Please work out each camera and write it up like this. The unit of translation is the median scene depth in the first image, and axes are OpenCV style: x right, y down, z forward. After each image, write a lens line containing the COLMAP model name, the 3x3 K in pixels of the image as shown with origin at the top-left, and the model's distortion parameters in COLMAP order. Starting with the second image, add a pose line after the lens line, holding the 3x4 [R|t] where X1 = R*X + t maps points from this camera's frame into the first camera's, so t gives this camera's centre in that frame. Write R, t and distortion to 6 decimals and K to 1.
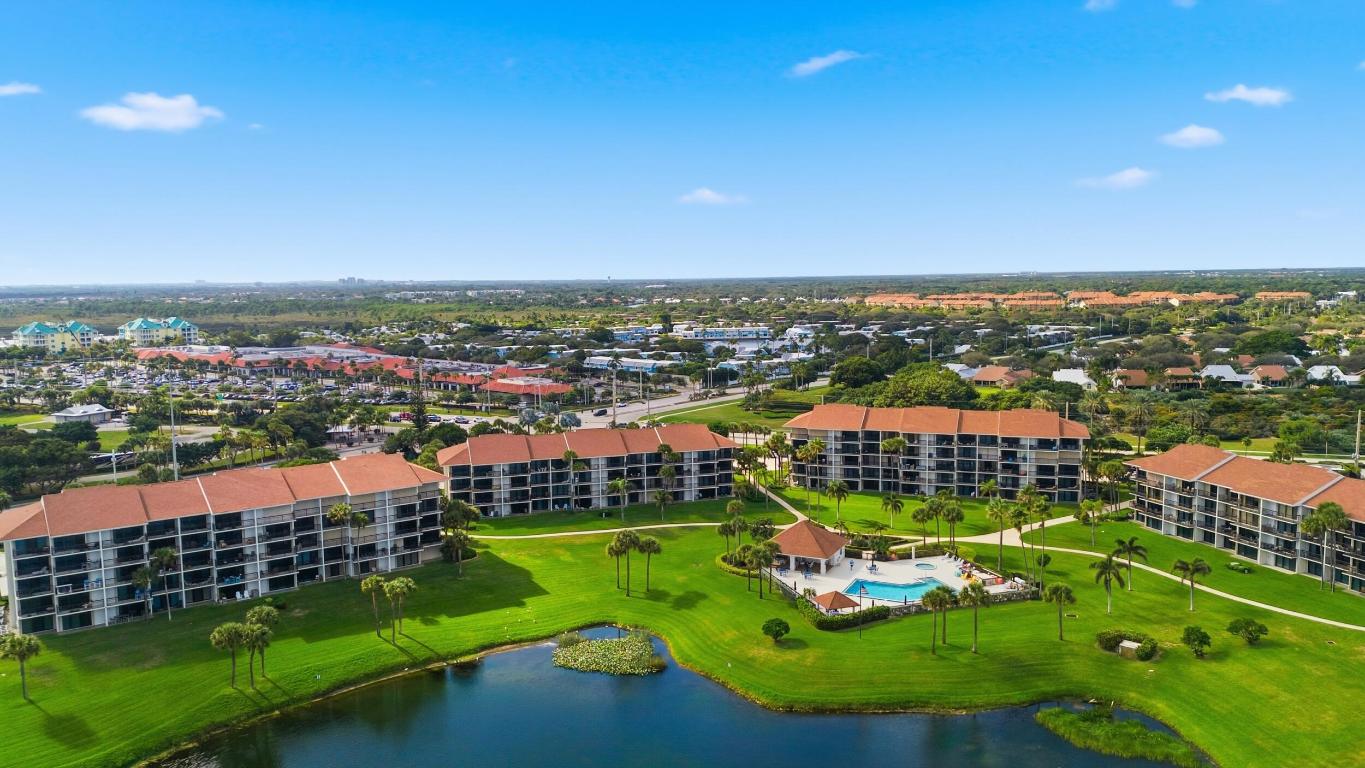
lens RADIAL K [[995.8, 0, 682.5], [0, 995.8, 384.0], [0, 0, 1]] dist [0.092872, -0.100568]
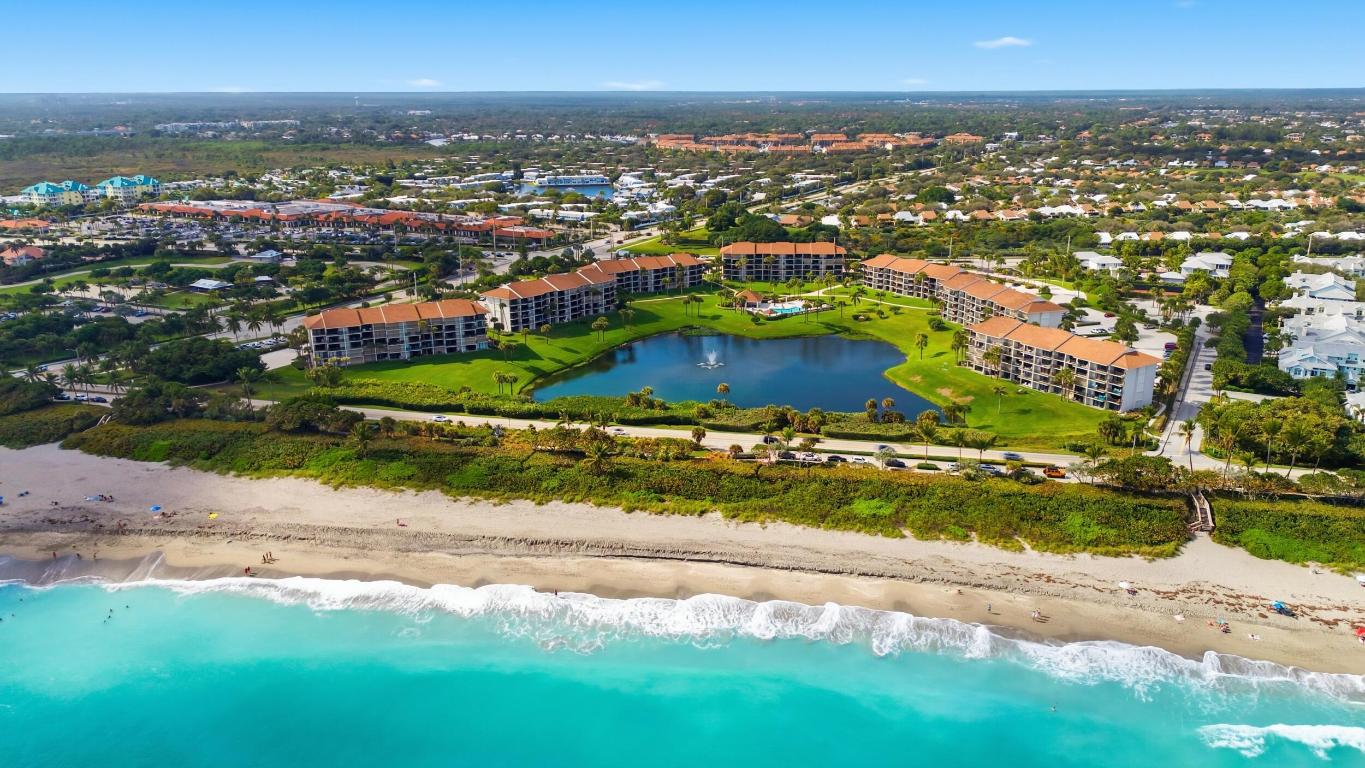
lens RADIAL K [[995.8, 0, 682.5], [0, 995.8, 384.0], [0, 0, 1]] dist [0.092872, -0.100568]
pose [[0.968863, -0.062485, 0.239585, -0.554855], [0.019914, 0.984163, 0.176144, -0.066750], [-0.246797, -0.165889, 0.954763, -1.208449]]
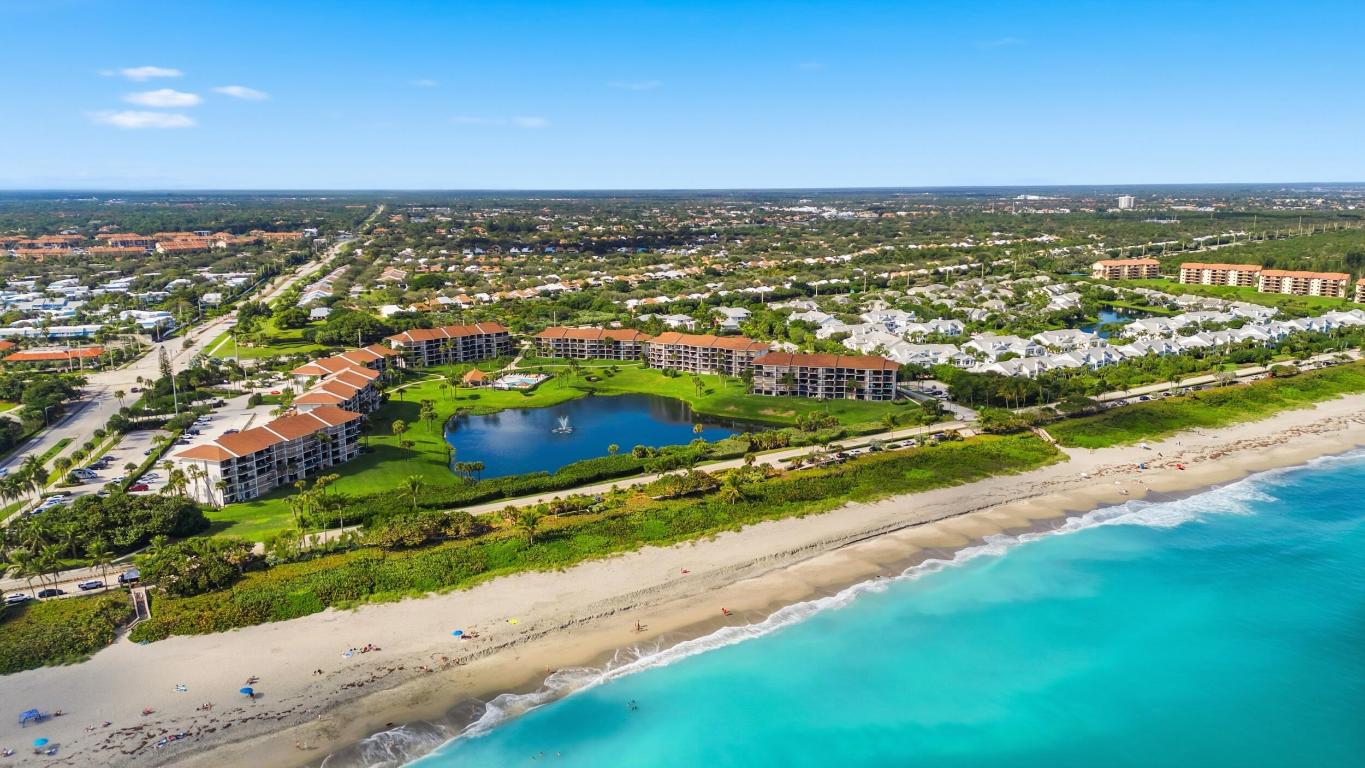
lens RADIAL K [[995.8, 0, 682.5], [0, 995.8, 384.0], [0, 0, 1]] dist [0.092872, -0.100568]
pose [[0.520853, -0.157258, 0.839037, -1.541086], [0.089065, 0.987532, 0.129801, -0.105172], [-0.848988, 0.007122, 0.528365, -0.755596]]
